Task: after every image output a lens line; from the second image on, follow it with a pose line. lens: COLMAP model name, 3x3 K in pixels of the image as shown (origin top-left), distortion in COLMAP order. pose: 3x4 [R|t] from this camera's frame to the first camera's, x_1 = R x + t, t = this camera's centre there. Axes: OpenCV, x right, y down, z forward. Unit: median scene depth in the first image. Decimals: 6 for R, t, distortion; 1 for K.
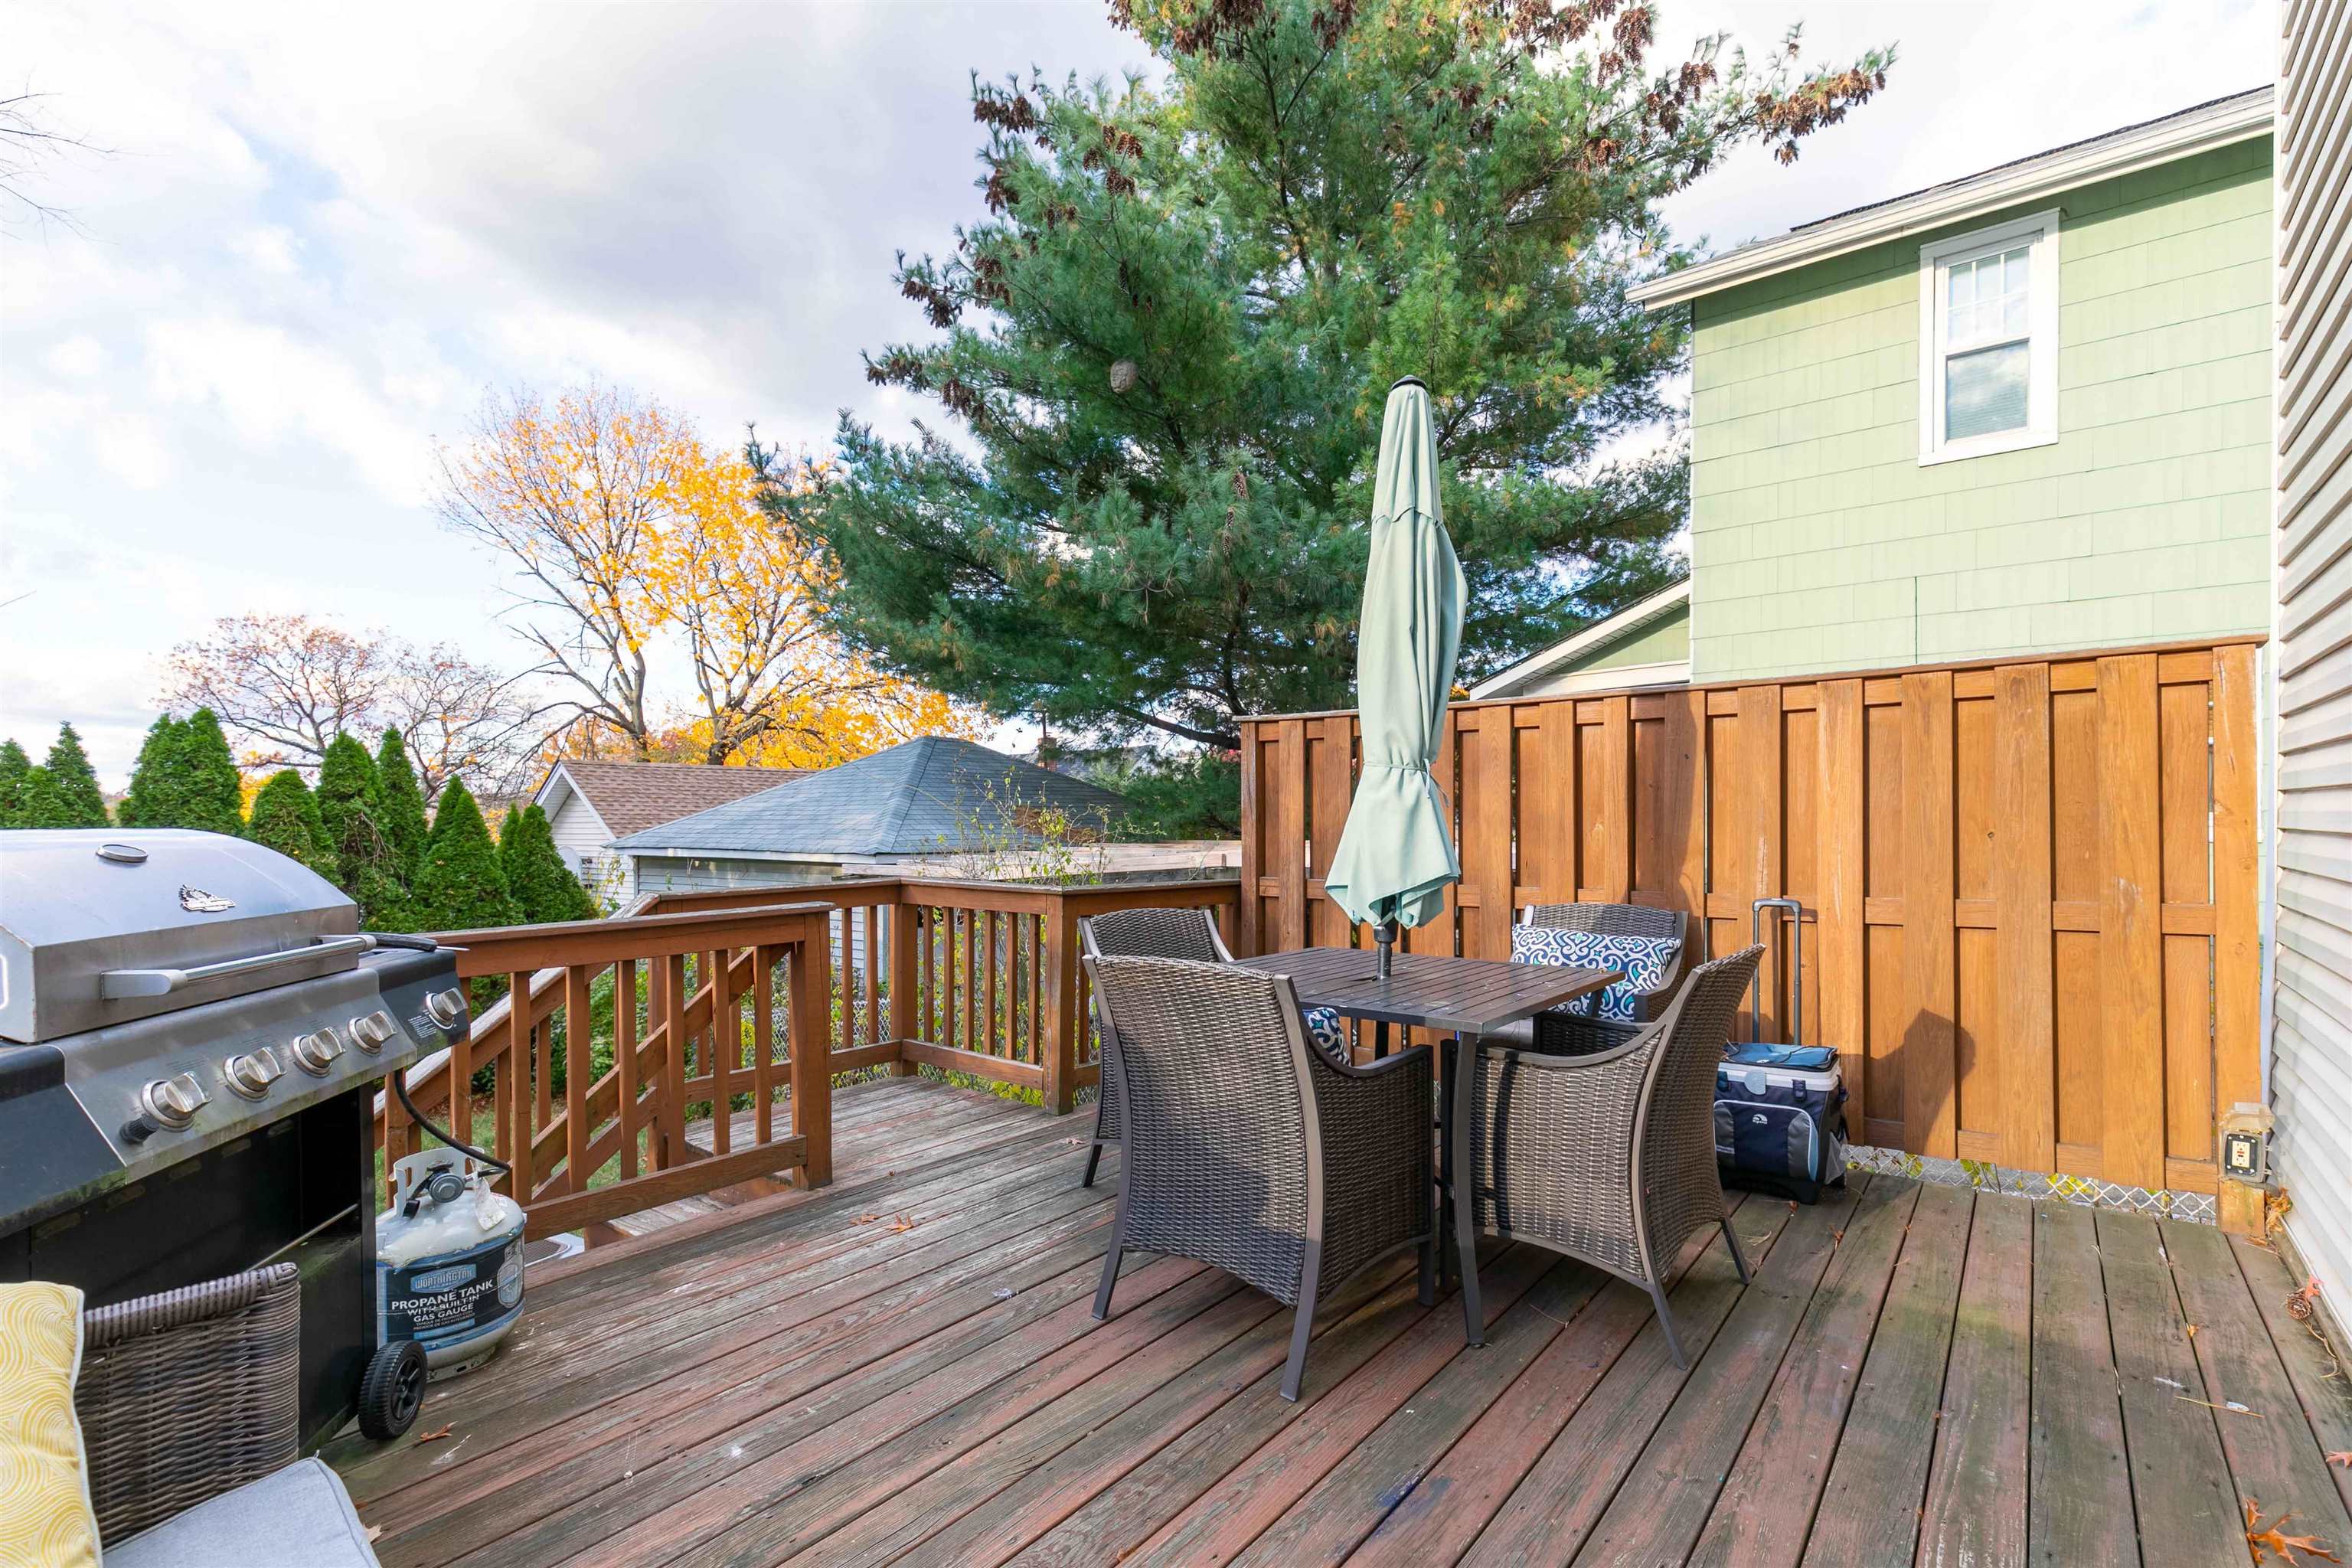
lens RADIAL K [[1066.7, 0, 1218.9], [0, 1066.7, 842.7], [0, 0, 1]] dist [-0.000479, -0.000646]
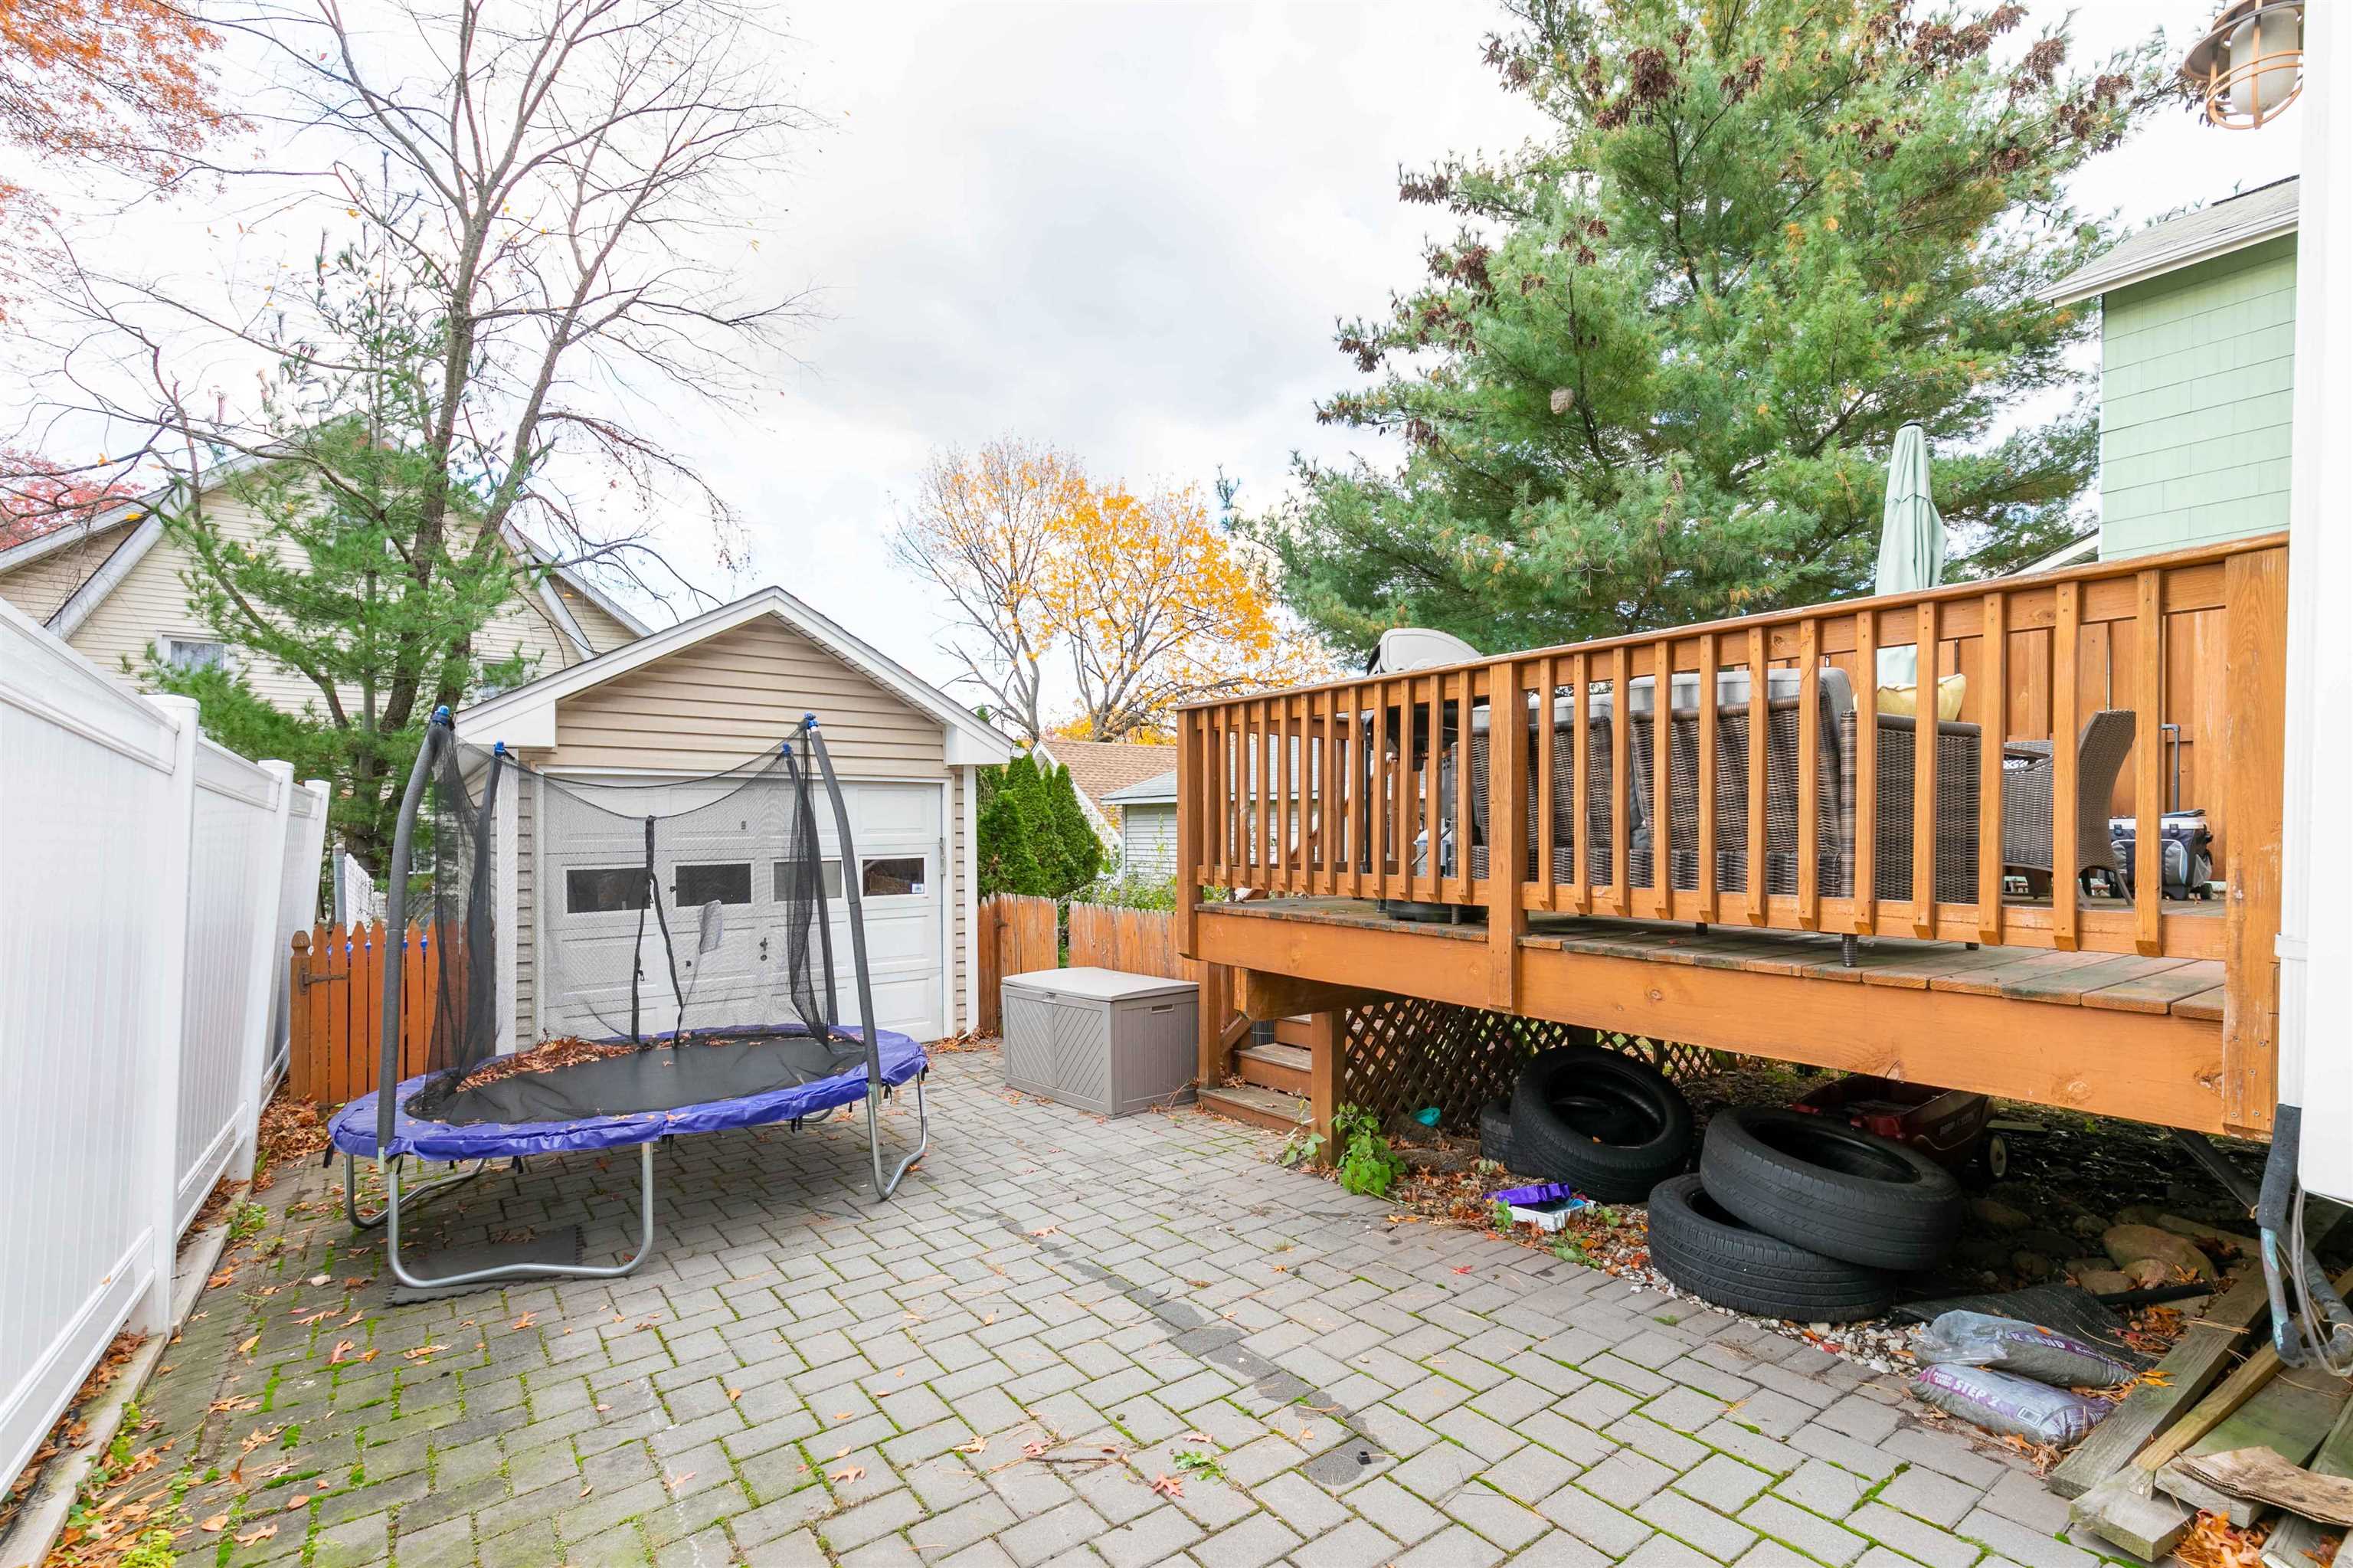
lens RADIAL K [[1077.9, 0, 1197.7], [0, 1077.9, 827.4], [0, 0, 1]] dist [0.009902, -0.001766]
pose [[0.963225, 0.007006, -0.268606, -0.119324], [-0.013556, 0.999654, -0.022536, 0.072435], [0.268356, 0.025349, 0.962986, -0.245556]]
